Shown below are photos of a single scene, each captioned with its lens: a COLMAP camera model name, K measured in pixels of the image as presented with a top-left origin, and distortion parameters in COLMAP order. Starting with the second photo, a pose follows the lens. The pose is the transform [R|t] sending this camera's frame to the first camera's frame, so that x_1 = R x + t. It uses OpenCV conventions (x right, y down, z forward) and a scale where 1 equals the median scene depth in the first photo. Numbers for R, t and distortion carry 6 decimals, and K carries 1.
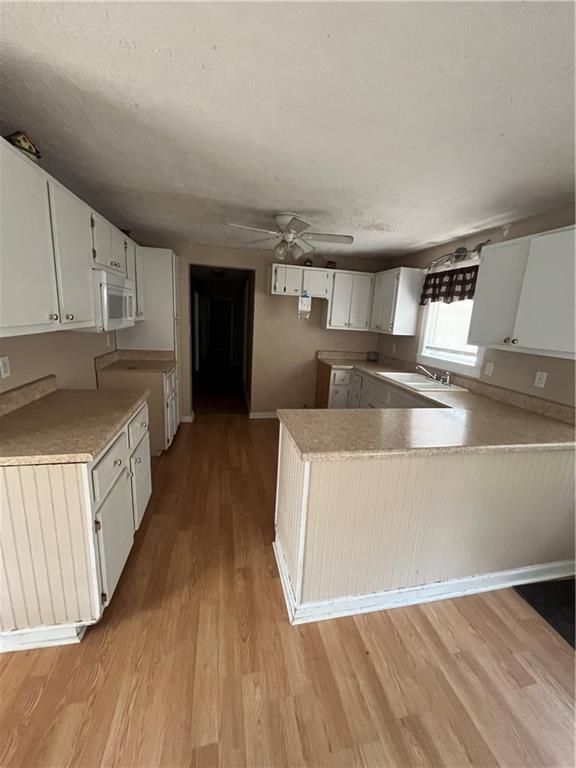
lens RADIAL K [[315.2, 0, 289.9], [0, 315.2, 385.2], [0, 0, 1]] dist [-0.002481, 0.001069]
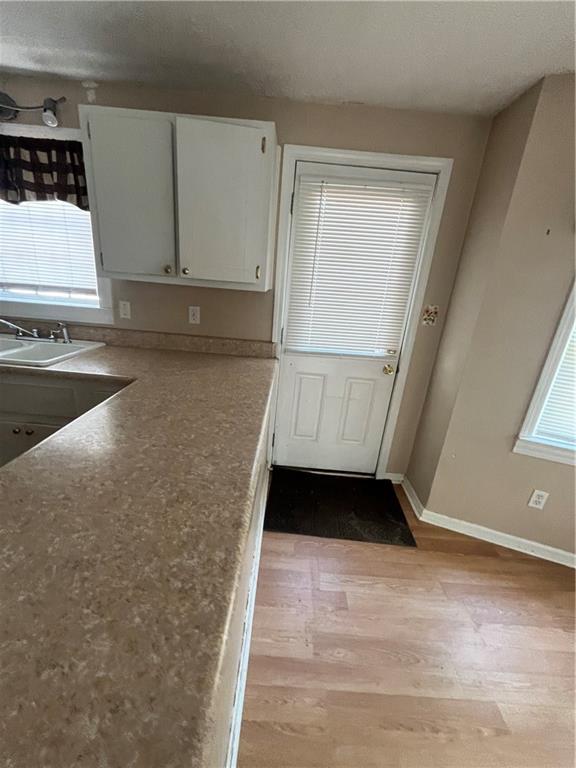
lens RADIAL K [[315.2, 0, 285.1], [0, 315.2, 380.9], [0, 0, 1]] dist [-0.002481, 0.001069]
pose [[0.240687, -0.349596, 0.905457, -0.010596], [0.144555, 0.935388, 0.322727, -0.079457], [-0.959778, 0.053213, 0.275672, 0.437405]]
